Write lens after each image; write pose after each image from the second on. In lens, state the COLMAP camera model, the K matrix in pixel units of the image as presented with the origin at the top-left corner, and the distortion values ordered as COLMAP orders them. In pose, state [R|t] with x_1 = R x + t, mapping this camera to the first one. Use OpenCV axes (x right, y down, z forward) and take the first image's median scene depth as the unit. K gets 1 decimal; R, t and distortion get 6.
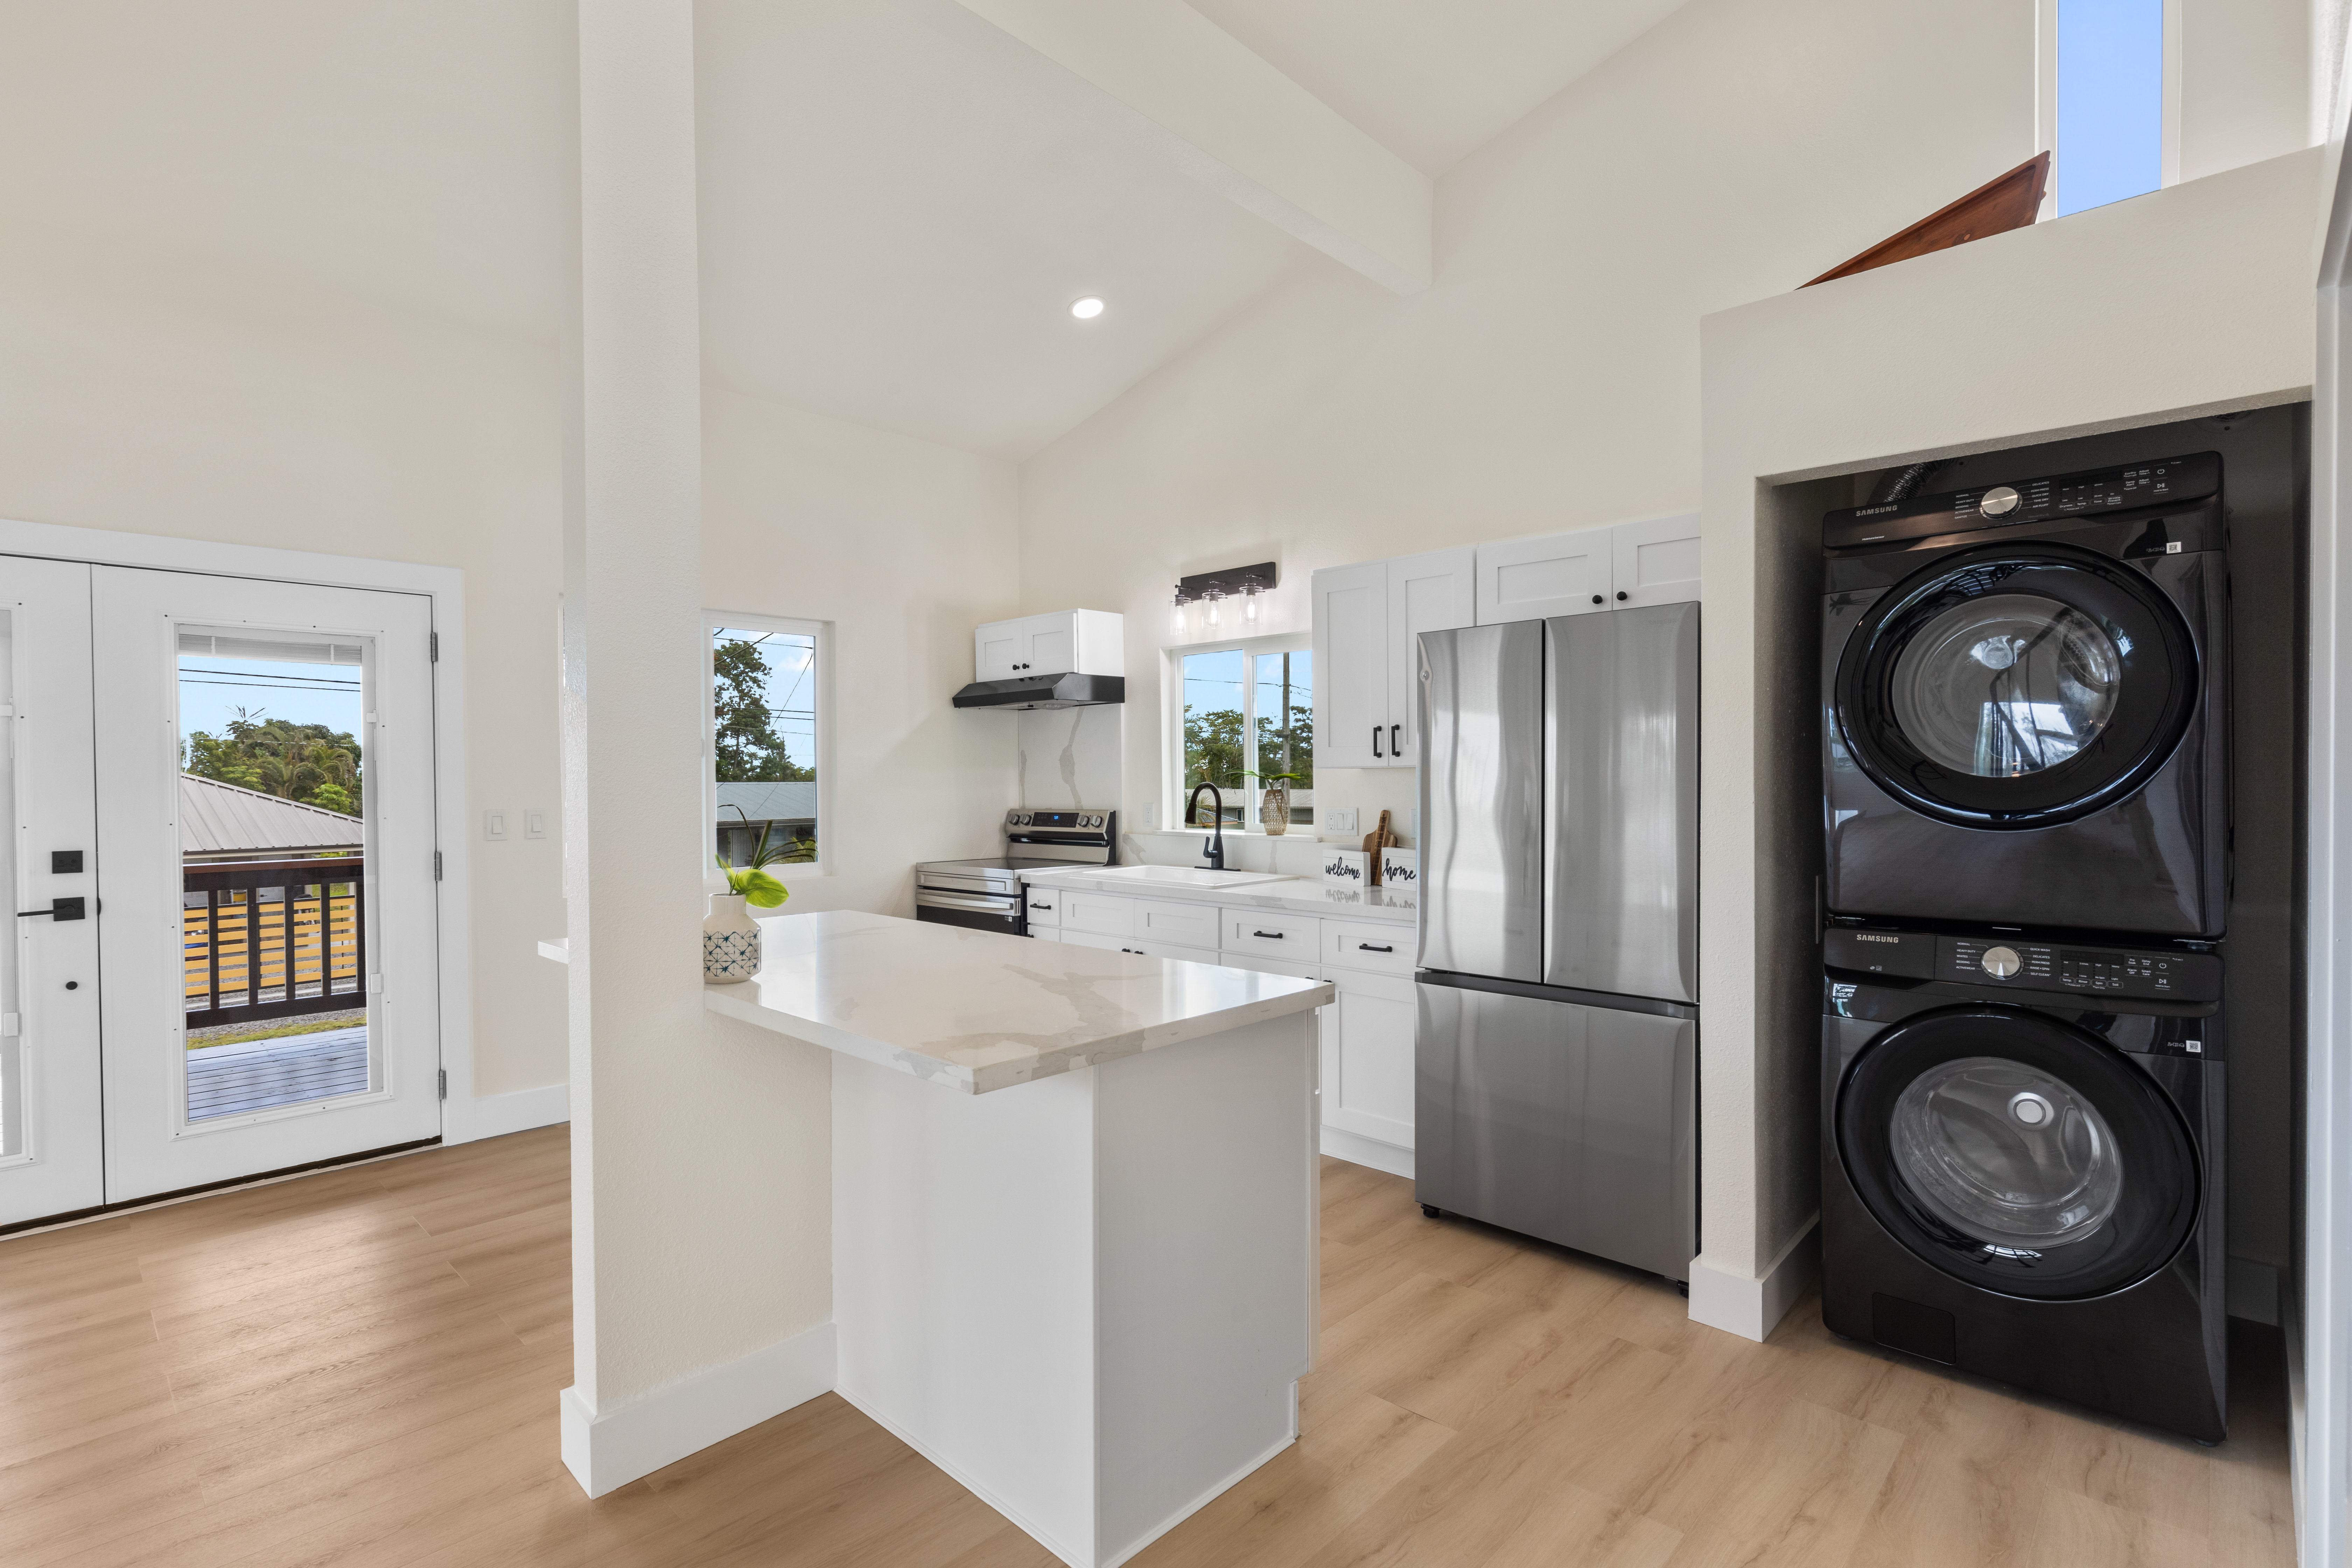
lens RADIAL K [[1131.1, 0, 1144.0], [0, 1131.1, 791.9], [0, 0, 1]] dist [0.004653, -0.003388]
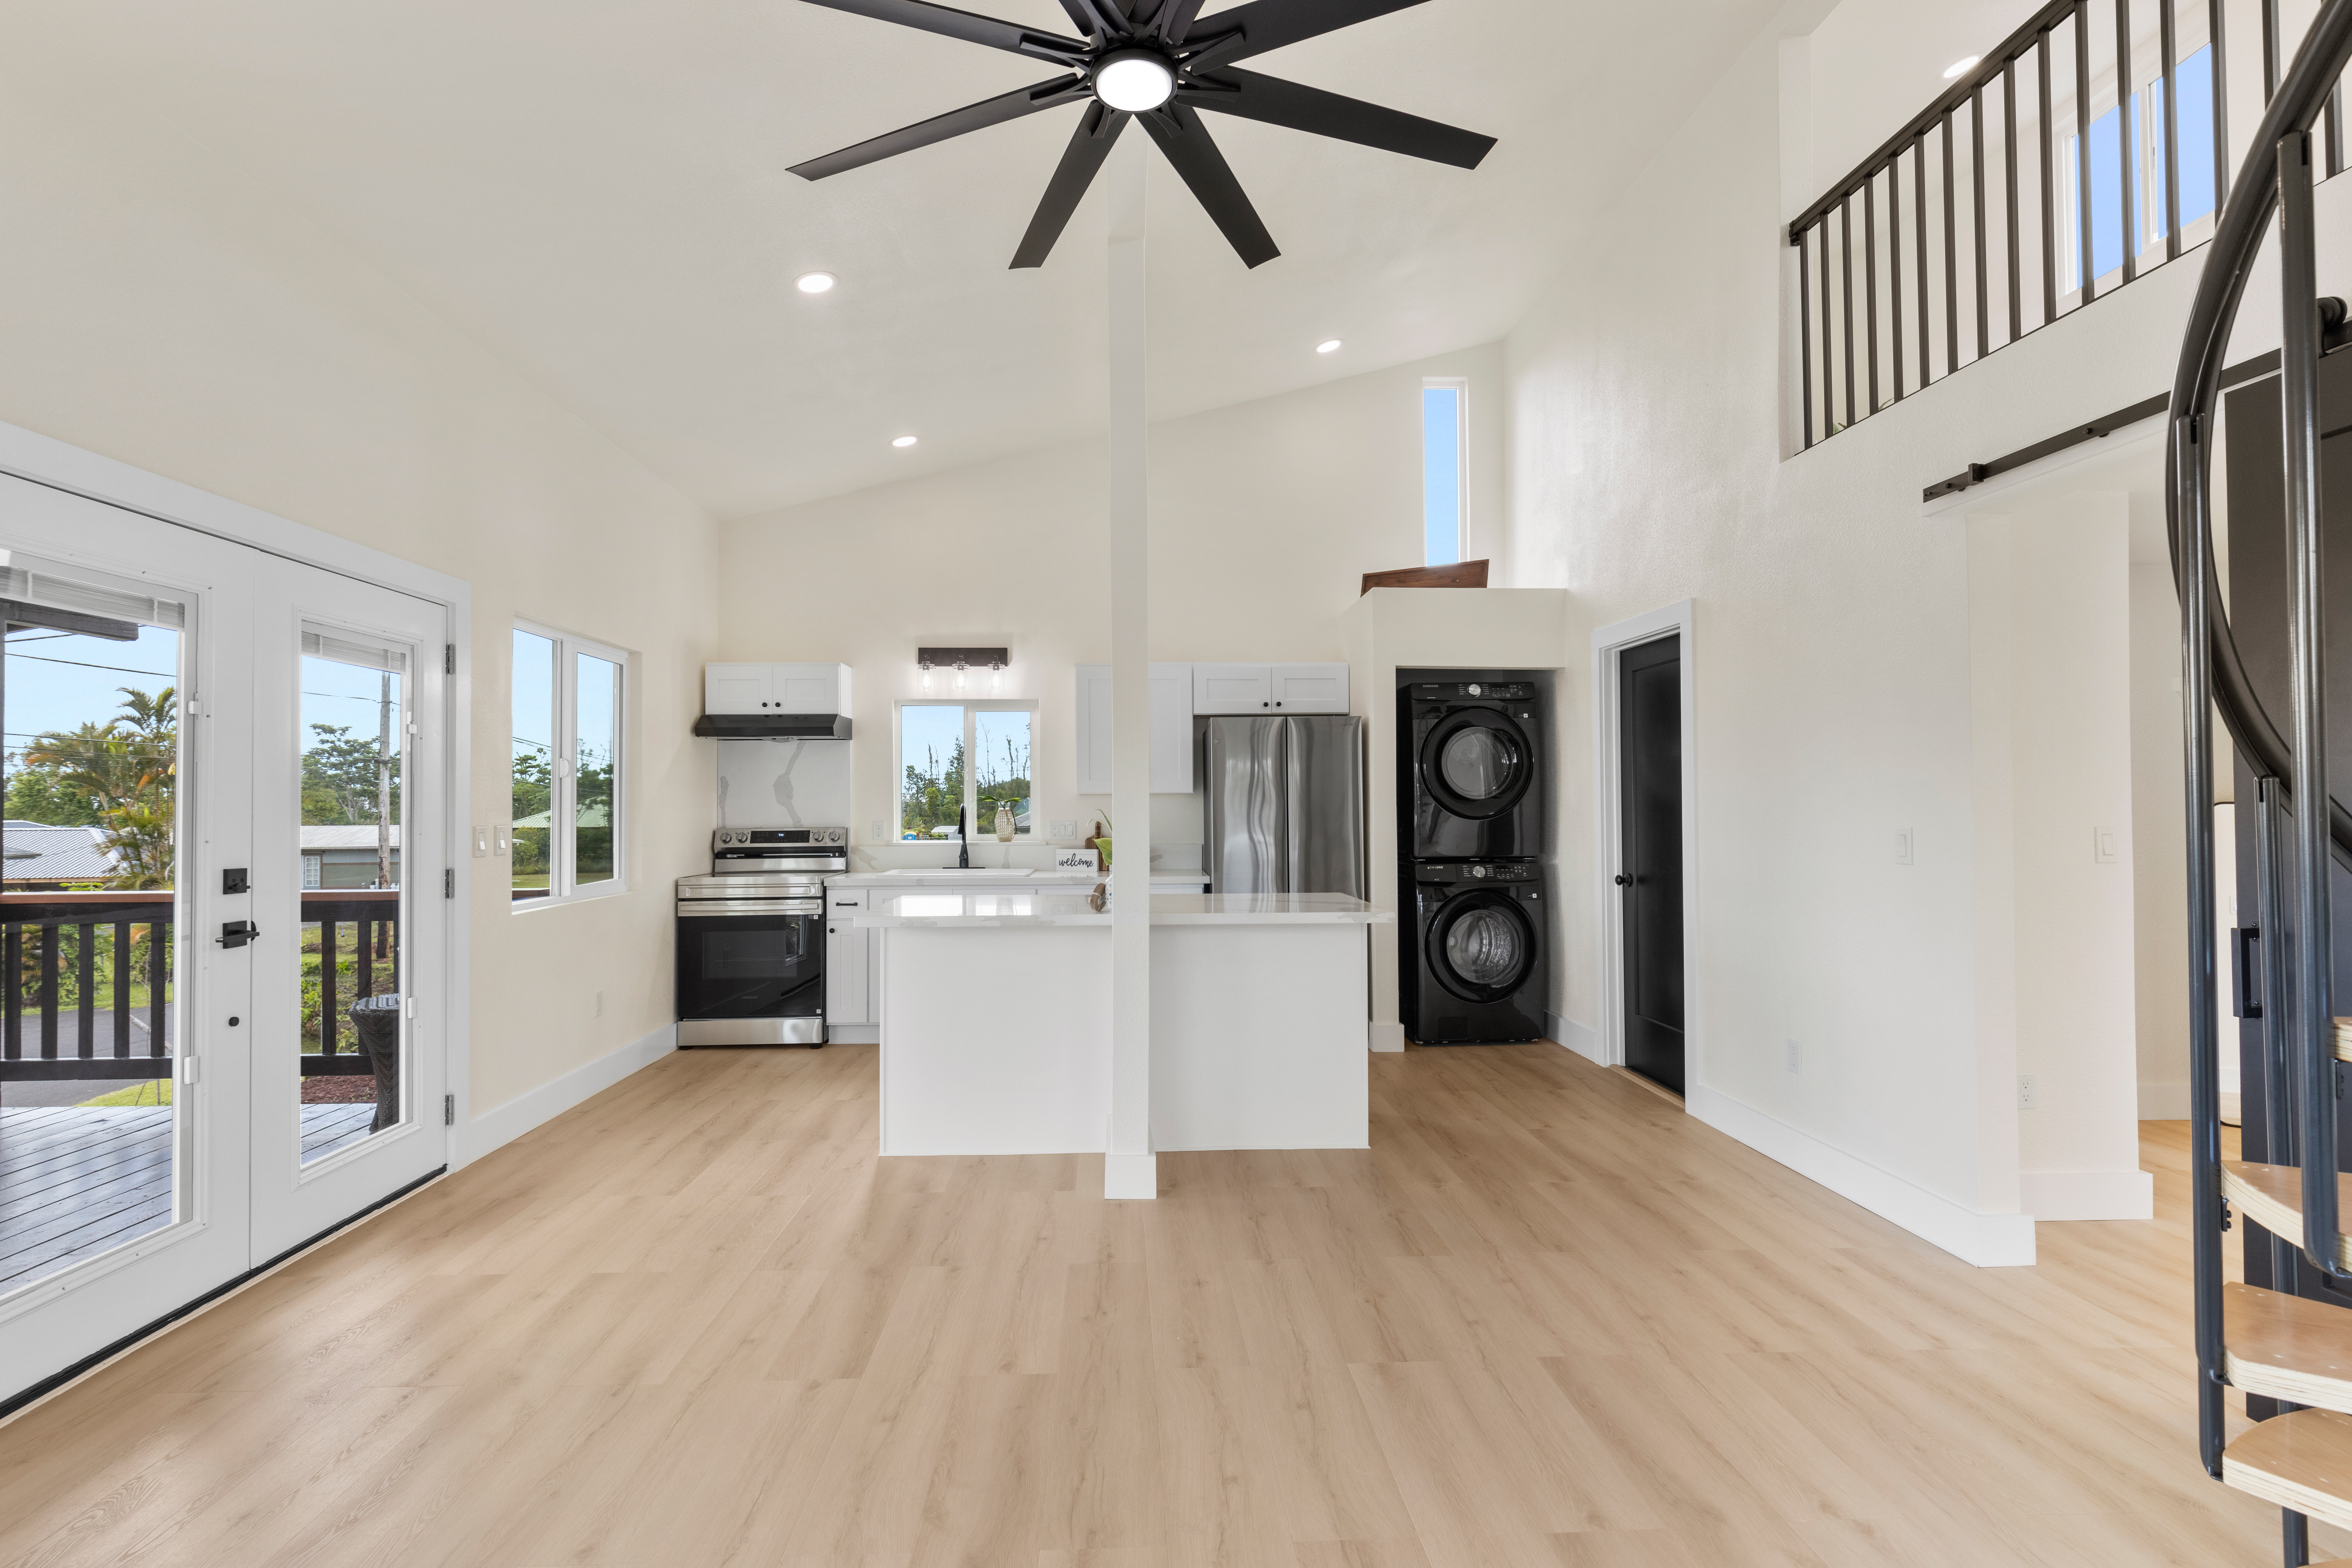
lens RADIAL K [[1131.1, 0, 1170.1], [0, 1131.1, 792.7], [0, 0, 1]] dist [0.004653, -0.003388]
pose [[0.672296, 0.012683, 0.740174, -0.808088], [0.010301, 0.999596, -0.026485, 0.017366], [-0.740211, 0.025430, 0.671894, -0.098483]]
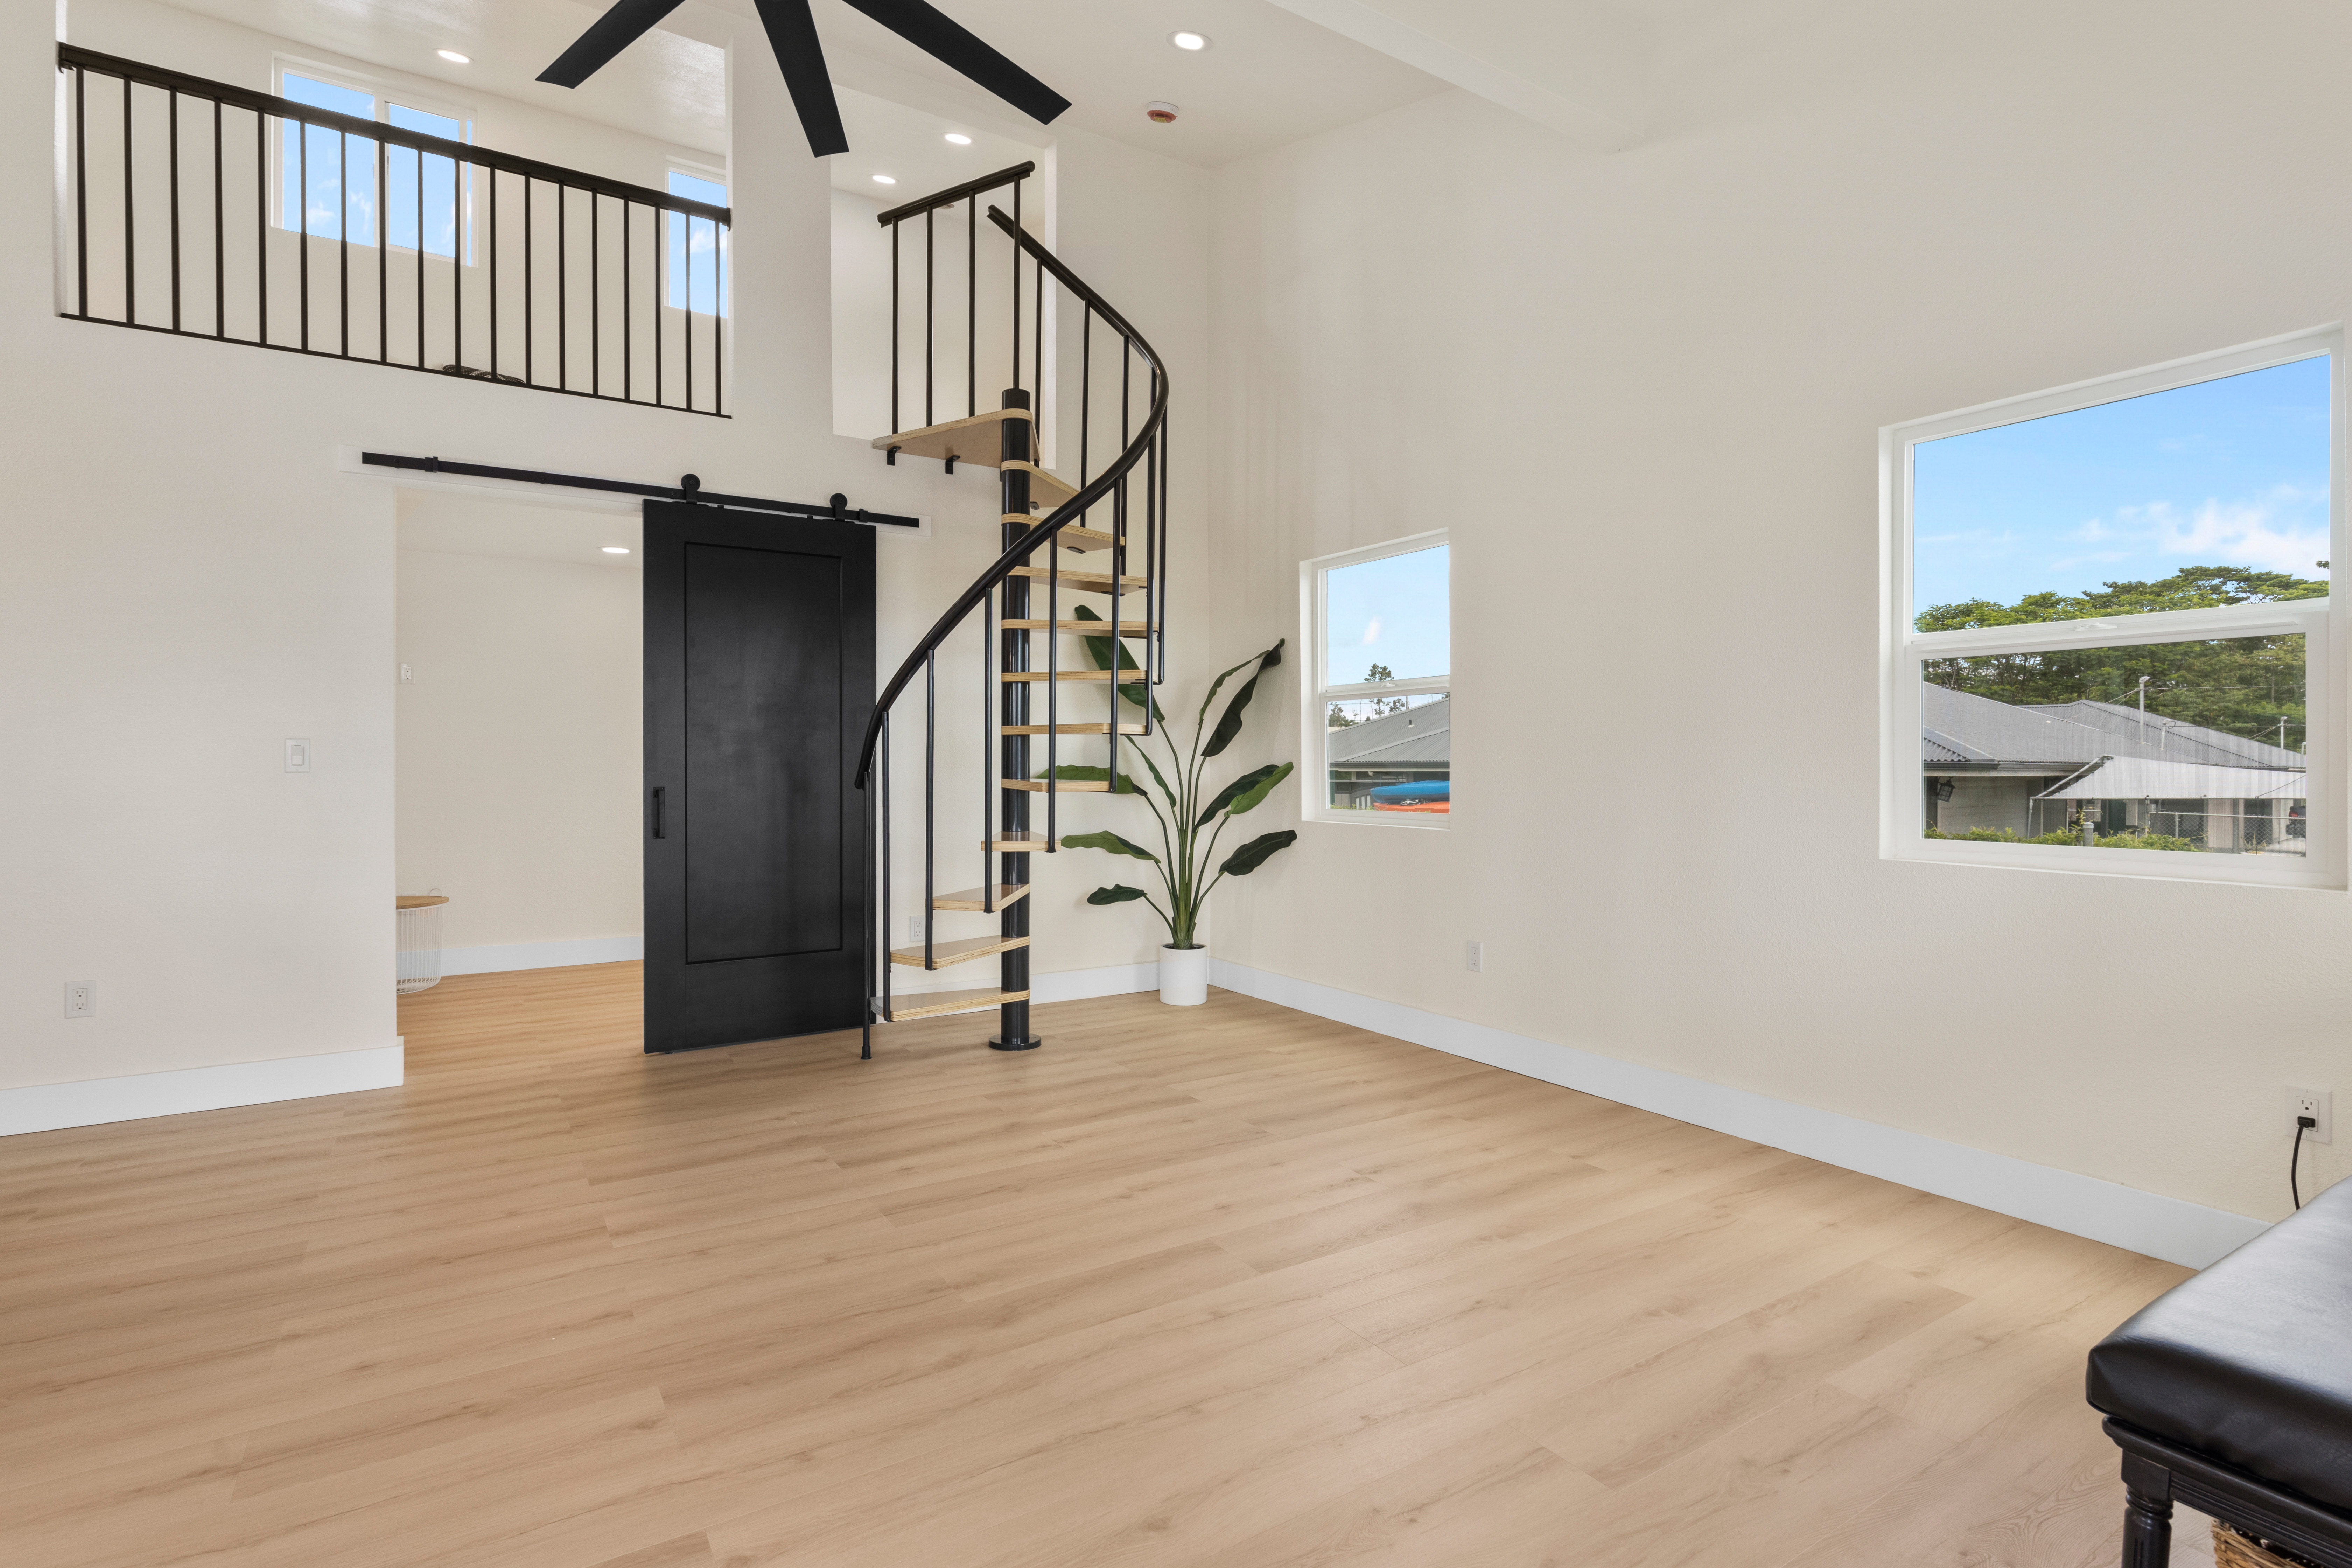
lens RADIAL K [[1131.1, 0, 1132.1], [0, 1131.1, 776.5], [0, 0, 1]] dist [0.004653, -0.003388]
pose [[-0.975659, 0.004060, 0.219256, -0.708972], [0.009122, 0.999715, 0.022077, 0.039770], [-0.219104, 0.023540, -0.975418, 0.721509]]
